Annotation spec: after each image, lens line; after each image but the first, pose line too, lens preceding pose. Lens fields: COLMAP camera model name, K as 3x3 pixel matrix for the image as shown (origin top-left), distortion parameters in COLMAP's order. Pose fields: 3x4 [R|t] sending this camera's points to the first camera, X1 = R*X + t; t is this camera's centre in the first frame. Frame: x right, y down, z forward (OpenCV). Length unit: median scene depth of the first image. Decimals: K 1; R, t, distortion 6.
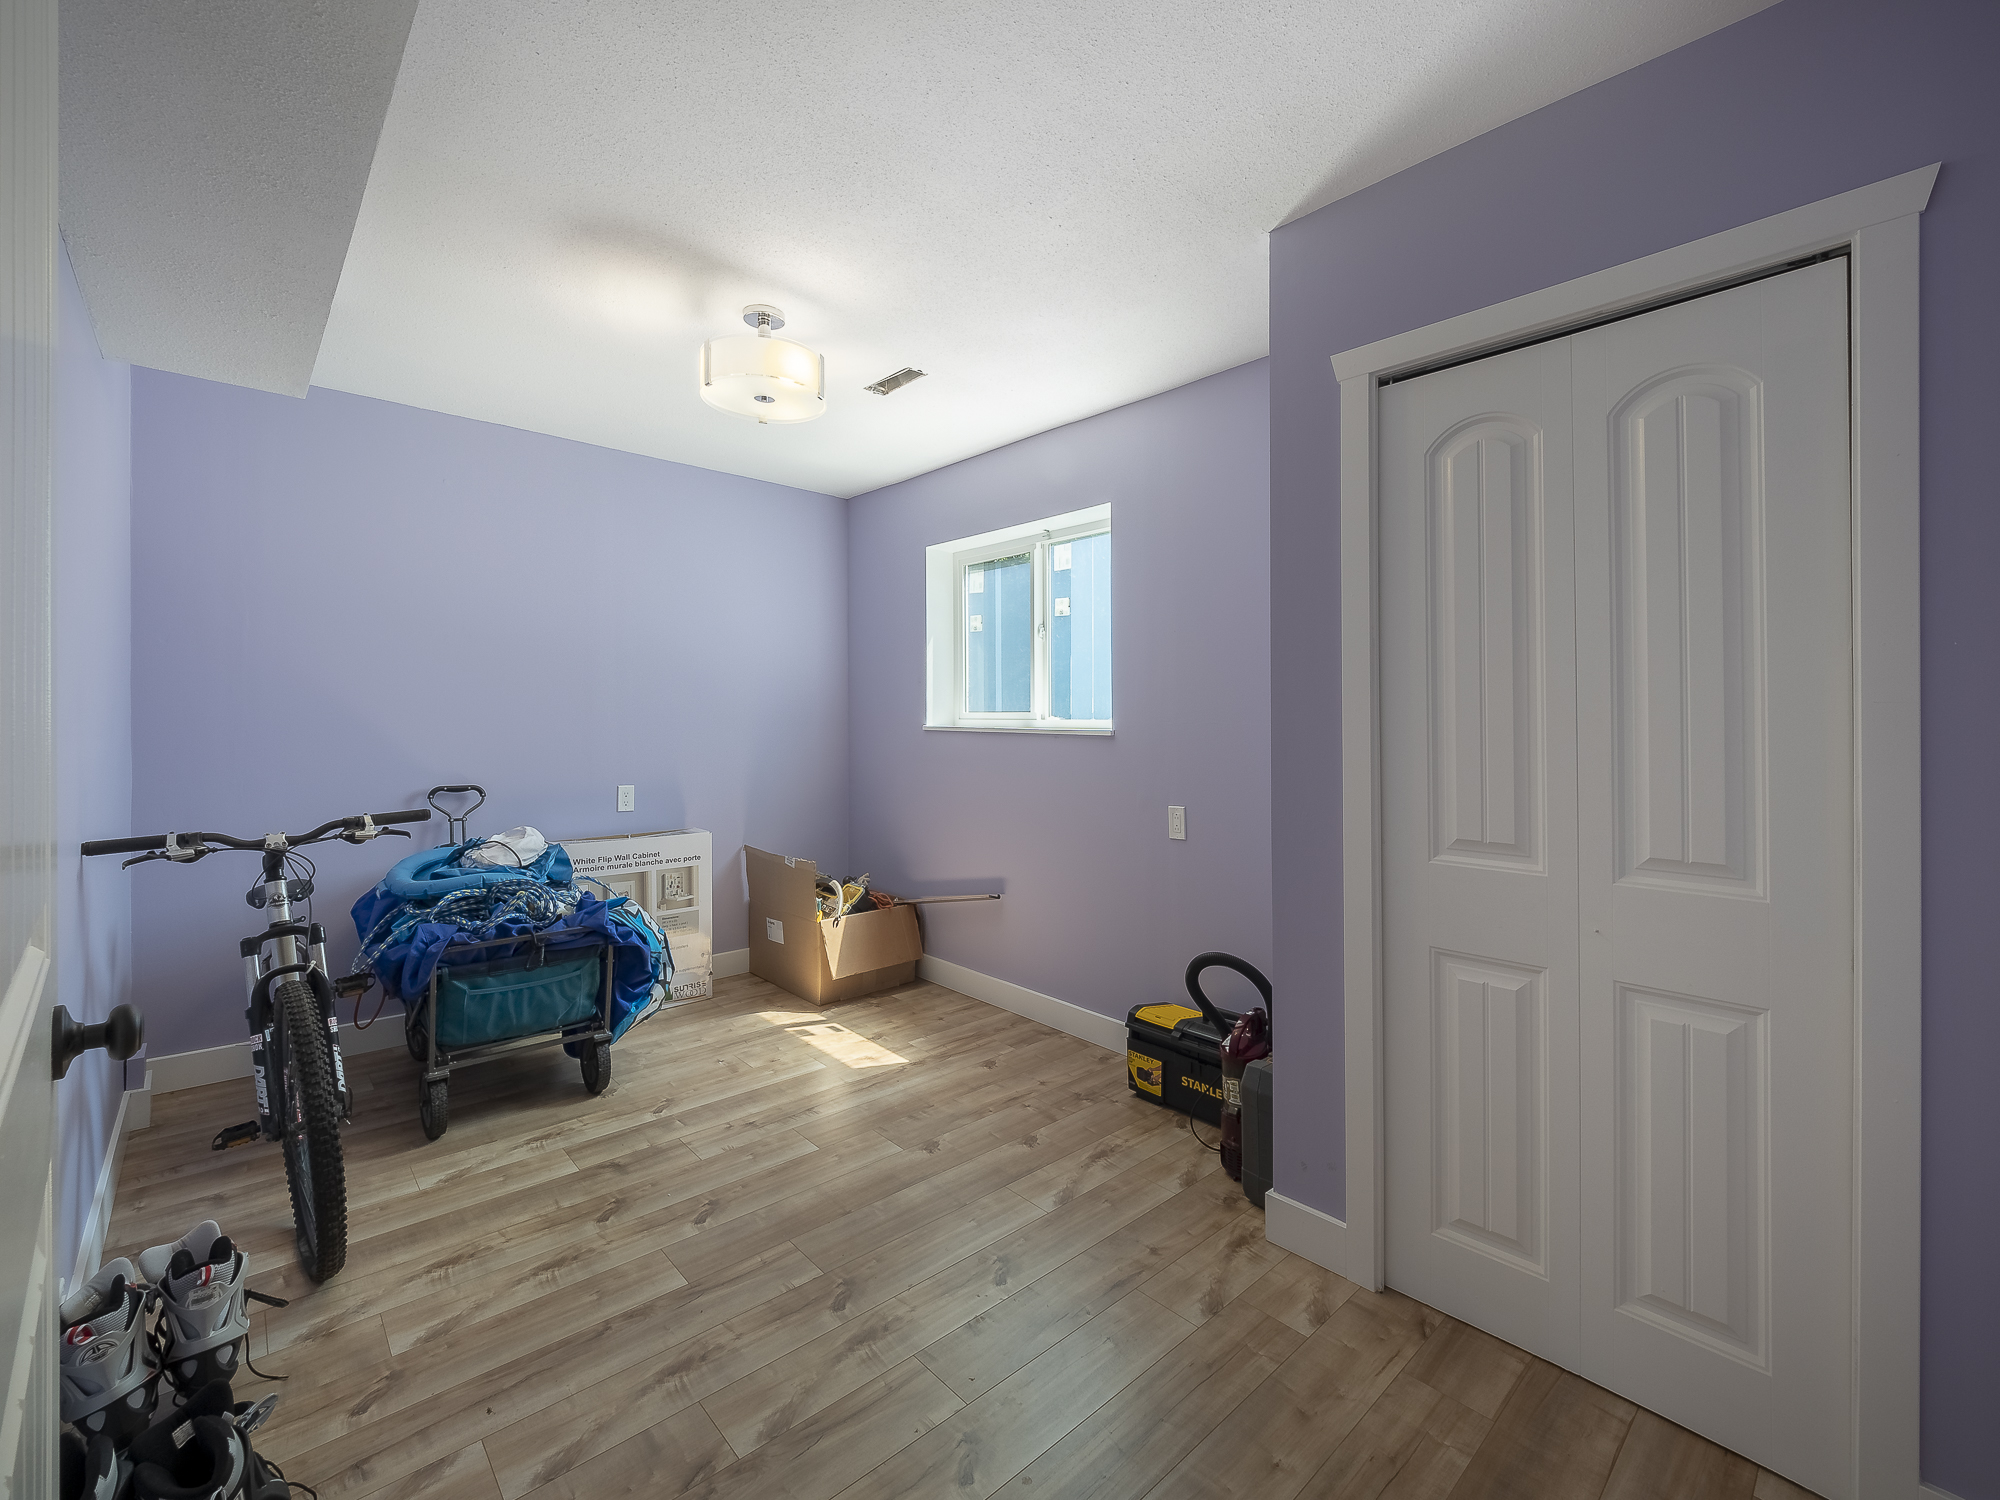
lens RADIAL K [[835.9, 0, 1013.5], [0, 835.9, 717.1], [0, 0, 1]] dist [-0.011074, 0.000937]
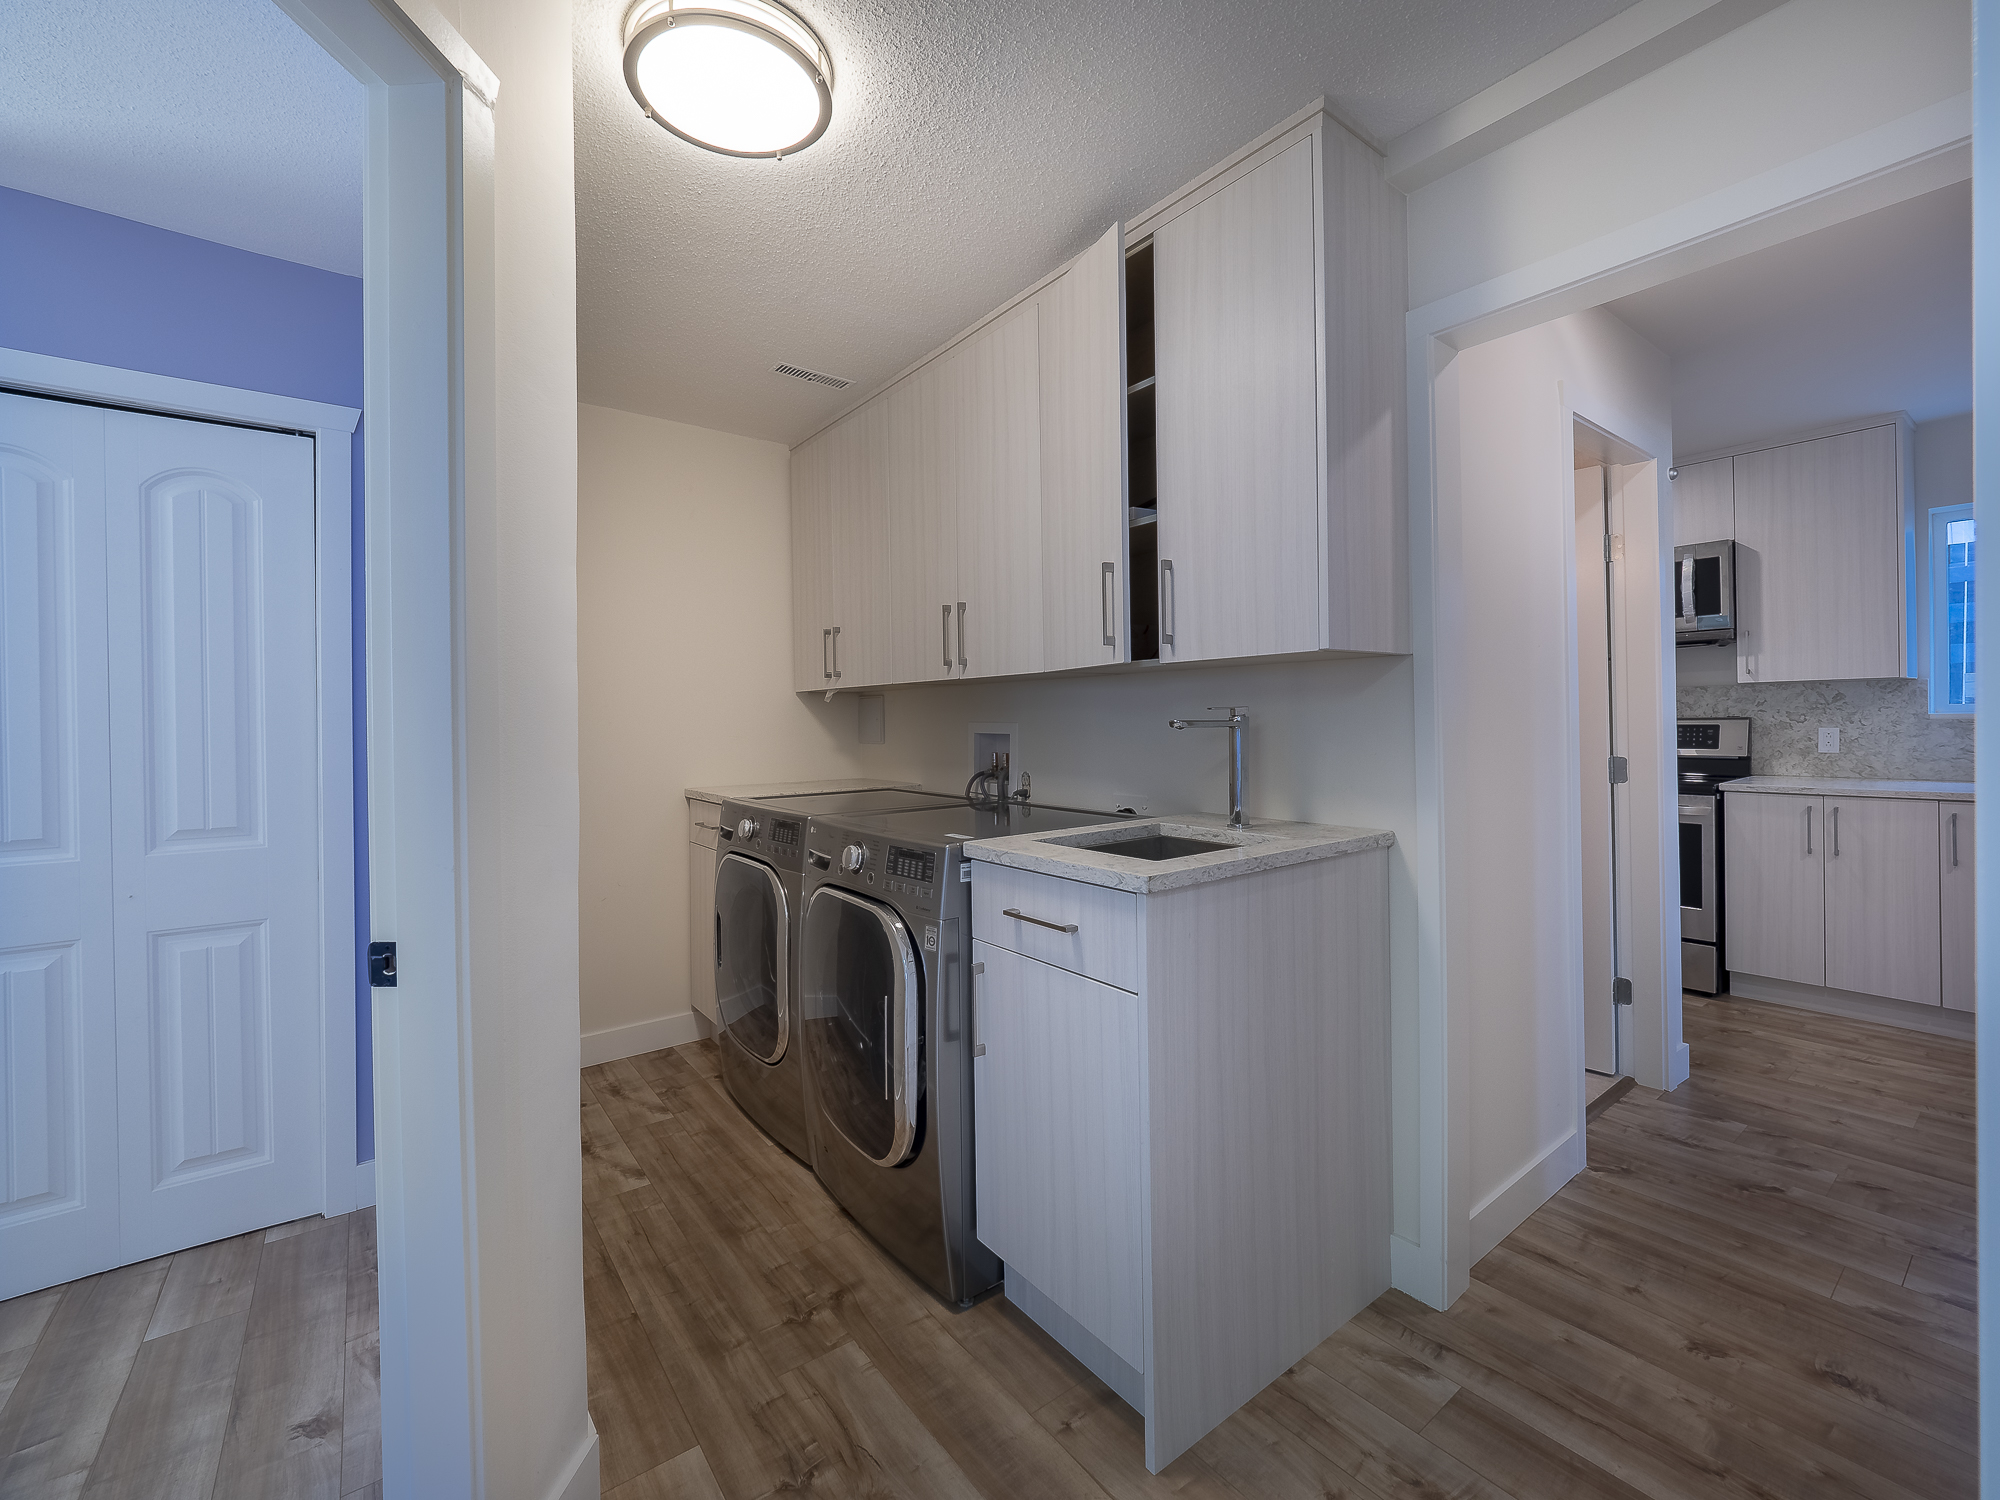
lens RADIAL K [[835.9, 0, 1013.5], [0, 835.9, 717.1], [0, 0, 1]] dist [-0.011074, 0.000937]
pose [[0.126496, 0.001637, 0.991966, -0.370578], [0.007039, 0.999972, -0.002547, 0.001884], [-0.991942, 0.007304, 0.126481, -0.486331]]
